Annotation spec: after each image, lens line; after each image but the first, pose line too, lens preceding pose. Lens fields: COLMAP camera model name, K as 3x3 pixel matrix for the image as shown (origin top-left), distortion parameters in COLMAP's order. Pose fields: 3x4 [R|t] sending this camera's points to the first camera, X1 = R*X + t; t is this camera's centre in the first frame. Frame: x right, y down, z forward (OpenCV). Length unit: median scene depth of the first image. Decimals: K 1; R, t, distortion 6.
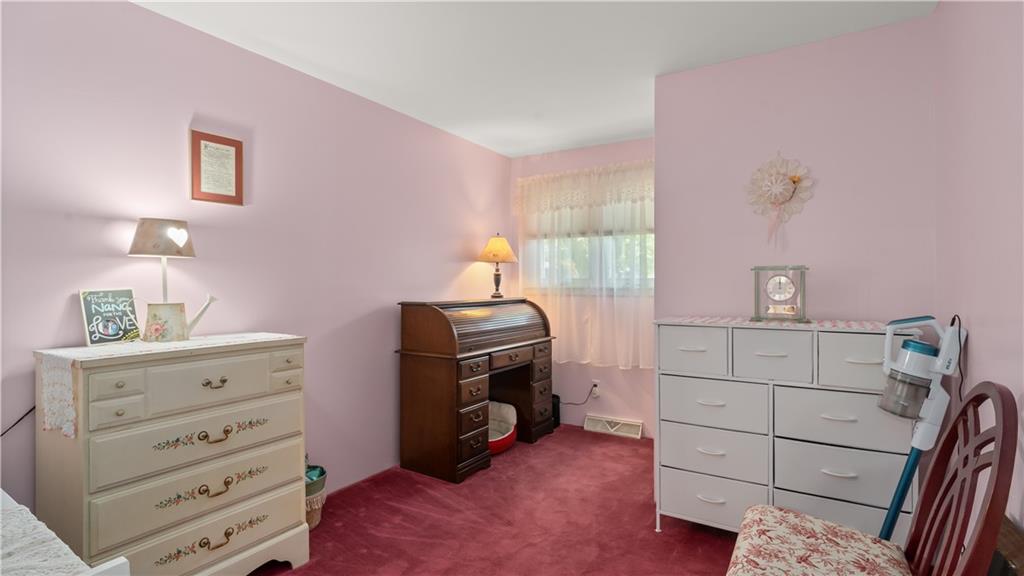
lens RADIAL K [[489.3, 0, 510.0], [0, 489.3, 287.8], [0, 0, 1]] dist [-0.012659, 0.001503]
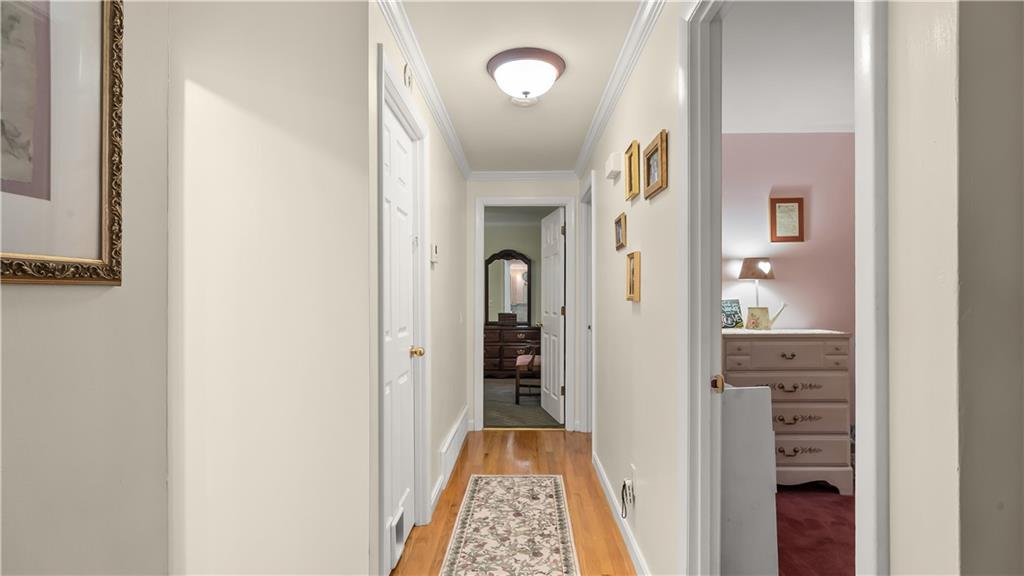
lens RADIAL K [[489.3, 0, 507.7], [0, 489.3, 292.9], [0, 0, 1]] dist [-0.012659, 0.001503]
pose [[0.505685, -0.007516, -0.862685, 0.191806], [-0.002508, 0.999945, -0.010182, 0.000769], [0.862715, 0.007312, 0.505638, -0.370643]]
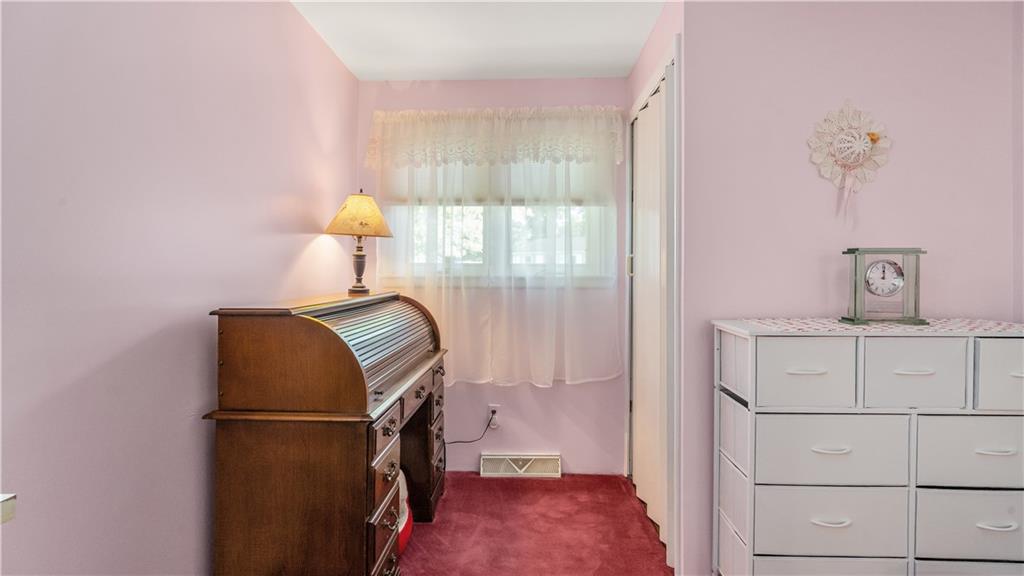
lens RADIAL K [[489.3, 0, 504.3], [0, 489.3, 271.5], [0, 0, 1]] dist [-0.012659, 0.001503]
pose [[0.862925, 0.002961, 0.505324, -0.220799], [0.000770, 0.999974, -0.007175, -0.003224], [-0.505332, 0.006580, 0.862900, 0.456138]]
